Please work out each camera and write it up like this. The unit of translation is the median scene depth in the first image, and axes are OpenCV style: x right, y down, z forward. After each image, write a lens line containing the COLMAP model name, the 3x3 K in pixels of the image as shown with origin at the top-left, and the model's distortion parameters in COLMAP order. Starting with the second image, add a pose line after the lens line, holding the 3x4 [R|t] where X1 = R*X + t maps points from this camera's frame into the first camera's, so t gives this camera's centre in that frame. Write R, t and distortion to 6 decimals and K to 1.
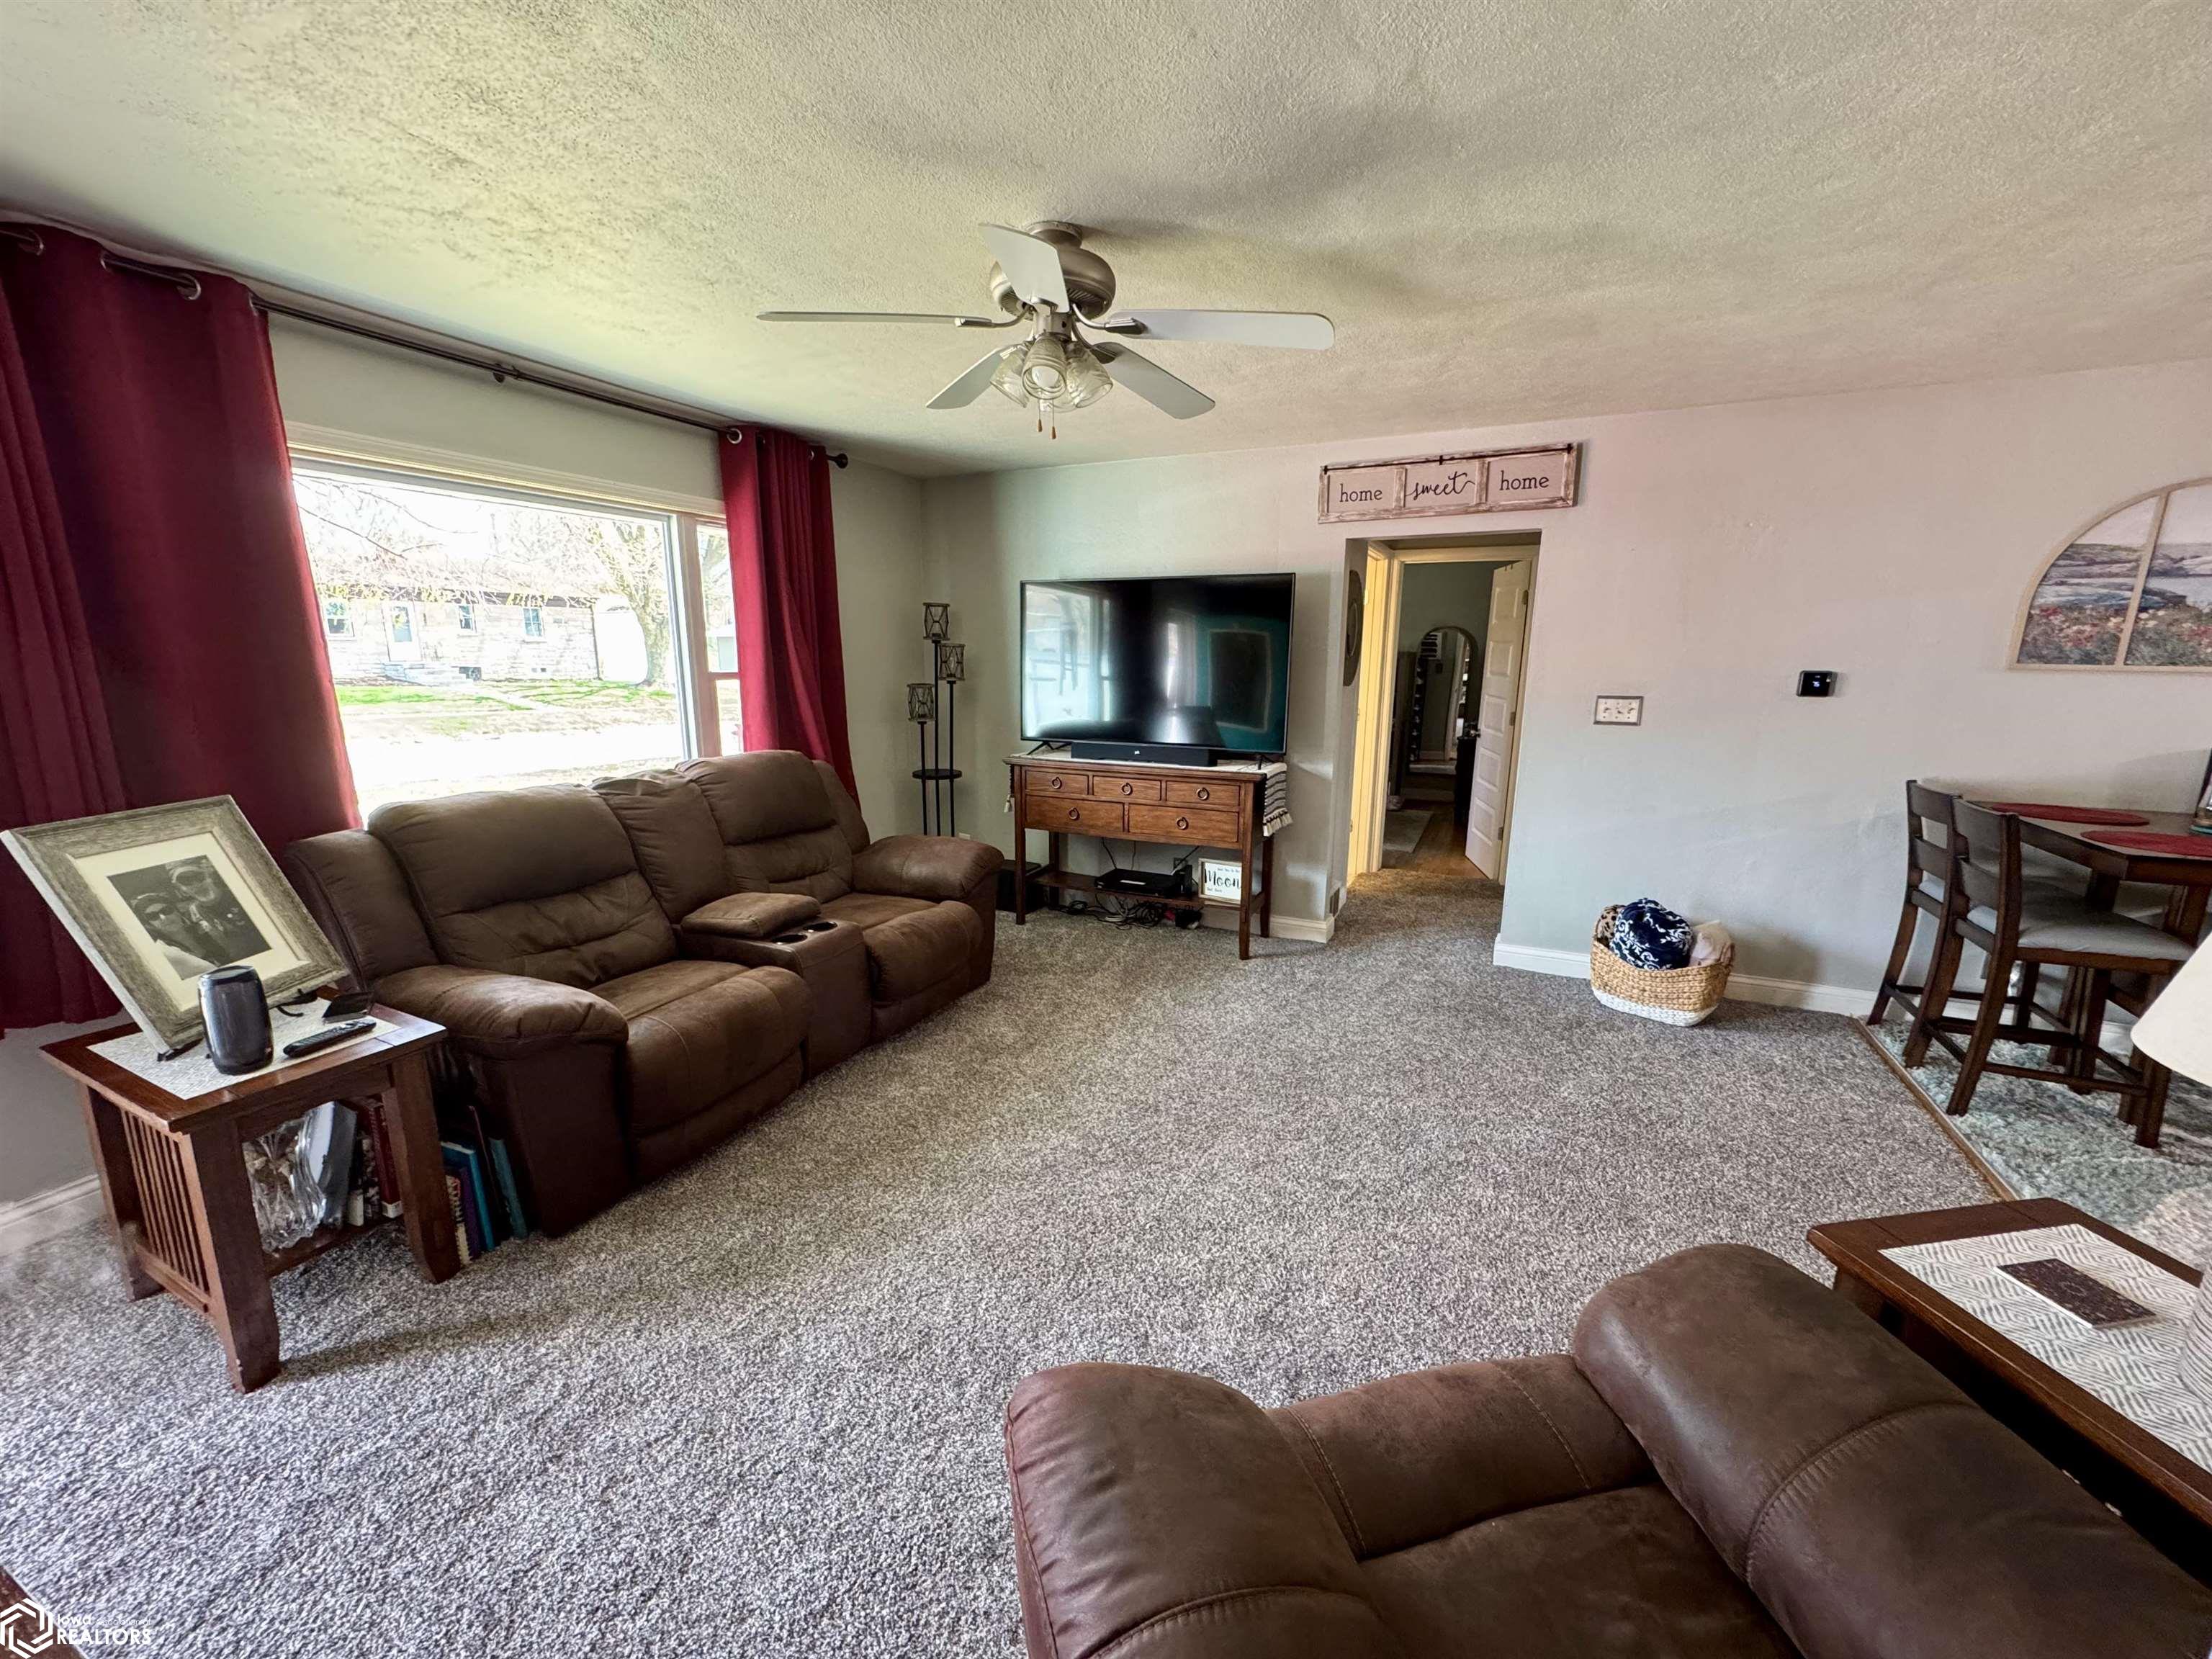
lens RADIAL K [[880.9, 0, 1095.7], [0, 880.9, 829.0], [0, 0, 1]] dist [0.000874, -0.000092]
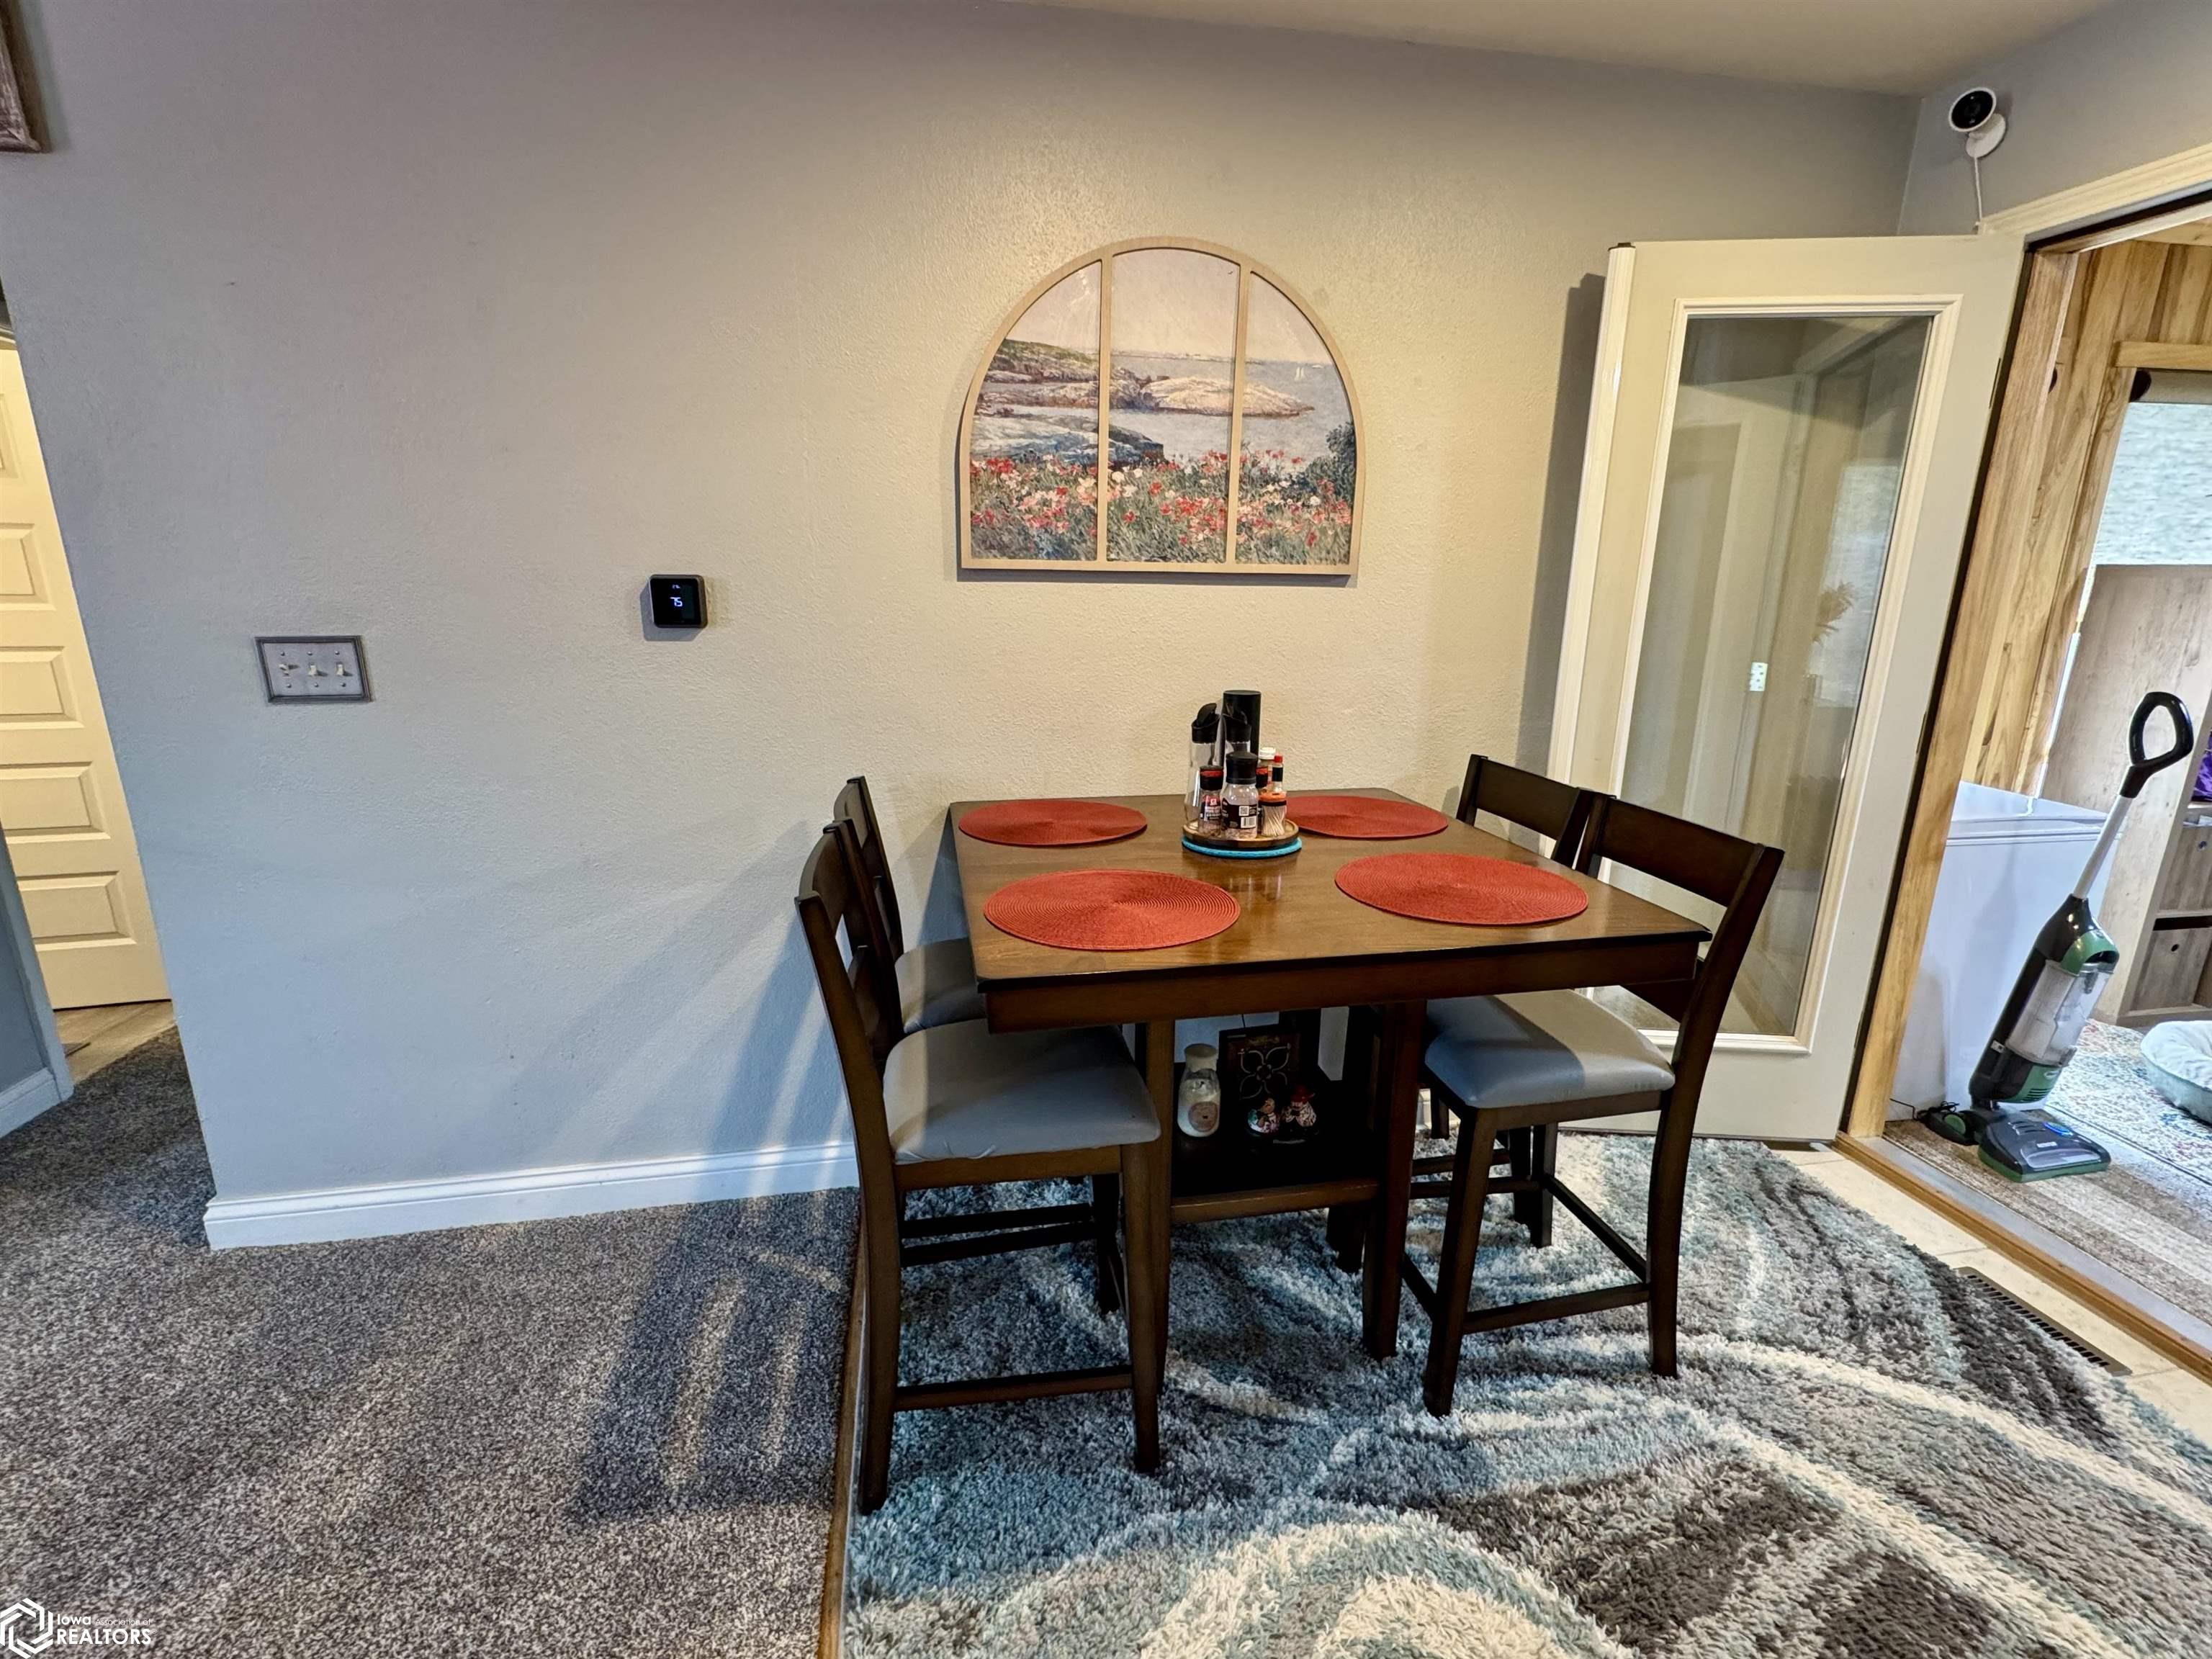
lens RADIAL K [[984.0, 0, 1112.8], [0, 984.0, 827.0], [0, 0, 1]] dist [0.002115, 0.000840]
pose [[0.811657, -0.142907, 0.566383, 0.670874], [0.116521, 0.989735, 0.082744, -0.054482], [-0.572394, -0.001164, 0.819978, 0.395072]]
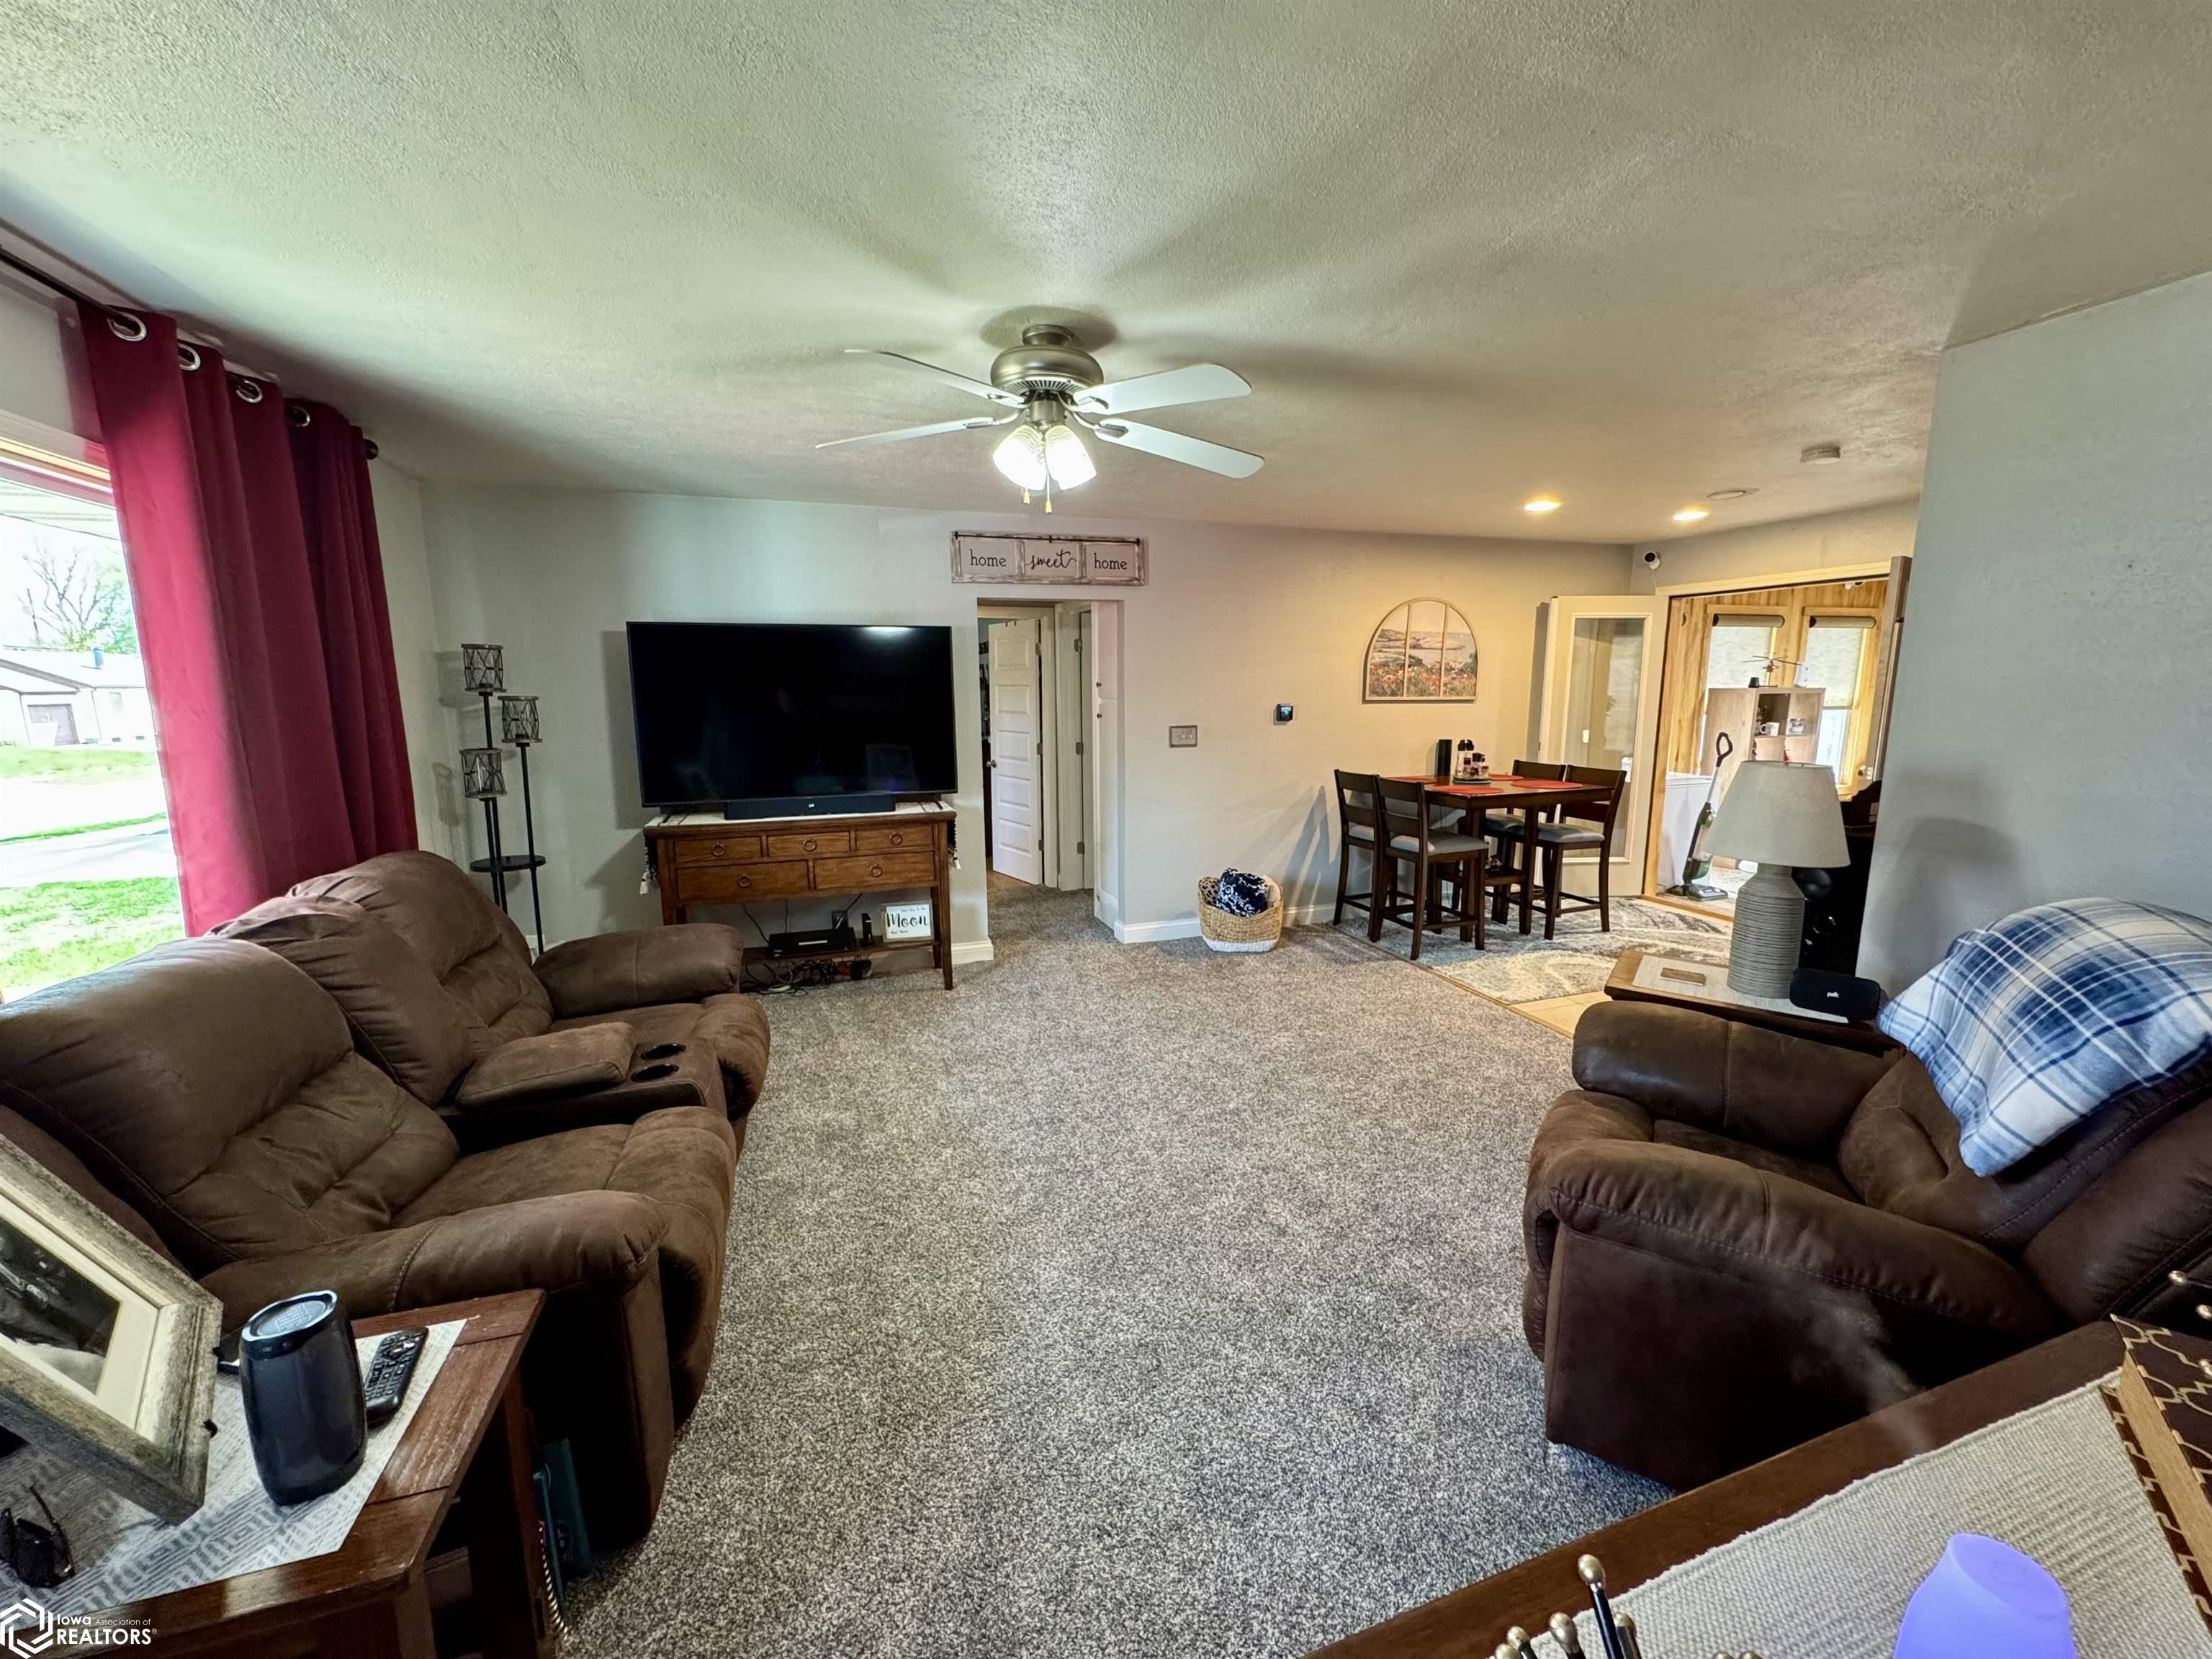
lens RADIAL K [[880.9, 0, 1110.0], [0, 880.9, 832.0], [0, 0, 1]] dist [0.000874, -0.000092]
pose [[0.718008, -0.124311, 0.684844, -0.474158], [0.152930, 0.988054, 0.019013, -0.034372], [-0.679026, 0.091081, 0.728442, 0.108728]]
